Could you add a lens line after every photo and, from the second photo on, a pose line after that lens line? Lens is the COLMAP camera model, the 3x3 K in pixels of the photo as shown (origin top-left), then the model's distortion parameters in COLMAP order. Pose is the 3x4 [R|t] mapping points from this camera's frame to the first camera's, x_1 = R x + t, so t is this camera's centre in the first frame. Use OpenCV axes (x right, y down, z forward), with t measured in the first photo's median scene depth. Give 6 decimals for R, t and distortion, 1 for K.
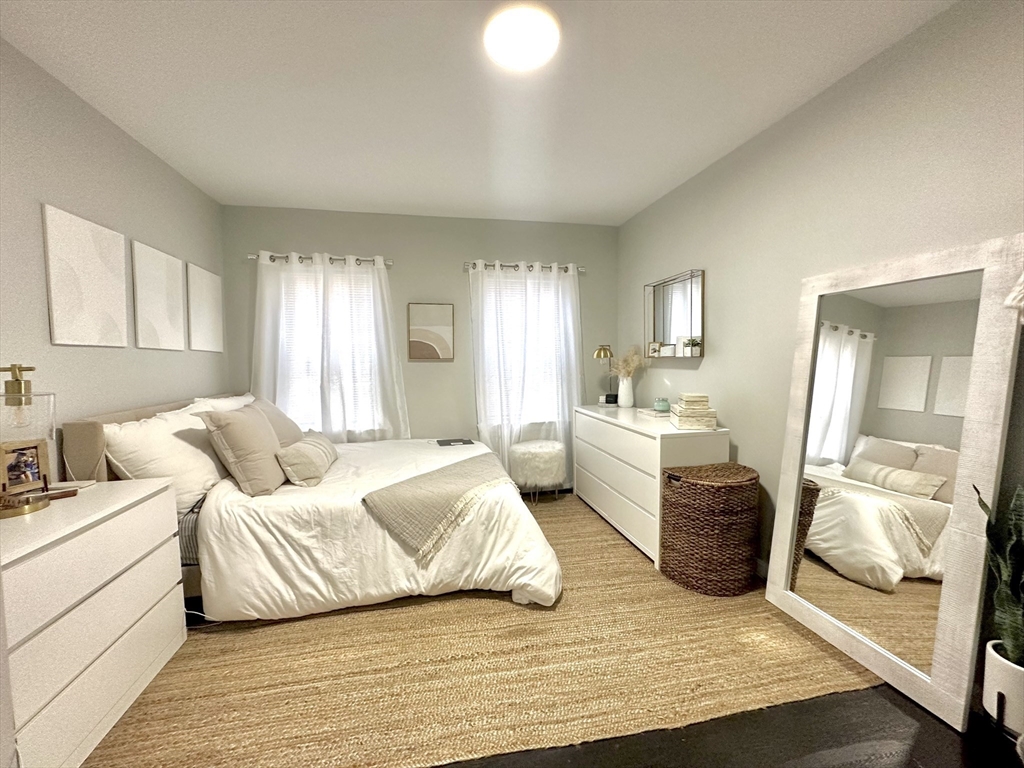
lens RADIAL K [[407.9, 0, 508.8], [0, 407.9, 380.8], [0, 0, 1]] dist [-0.004081, 0.001073]
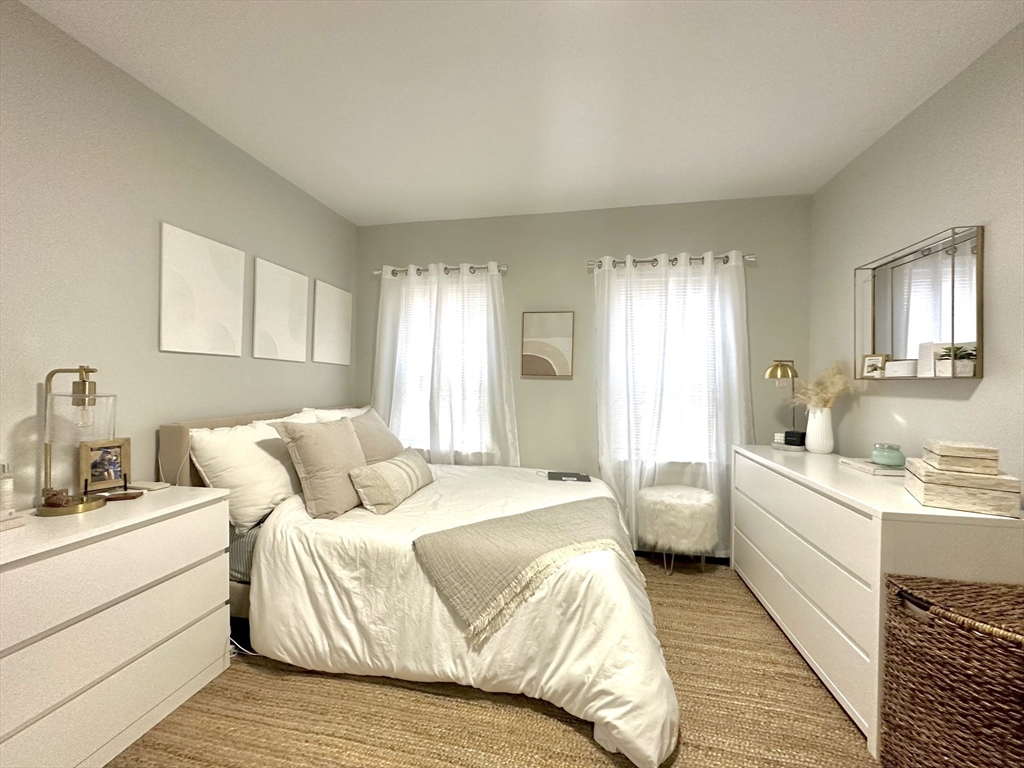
lens RADIAL K [[407.9, 0, 510.4], [0, 407.9, 383.0], [0, 0, 1]] dist [-0.004081, 0.001073]
pose [[0.922386, 0.024416, -0.385496, 0.108379], [-0.043189, 0.998261, -0.040114, -0.001245], [0.383847, 0.053650, 0.921837, 0.269506]]
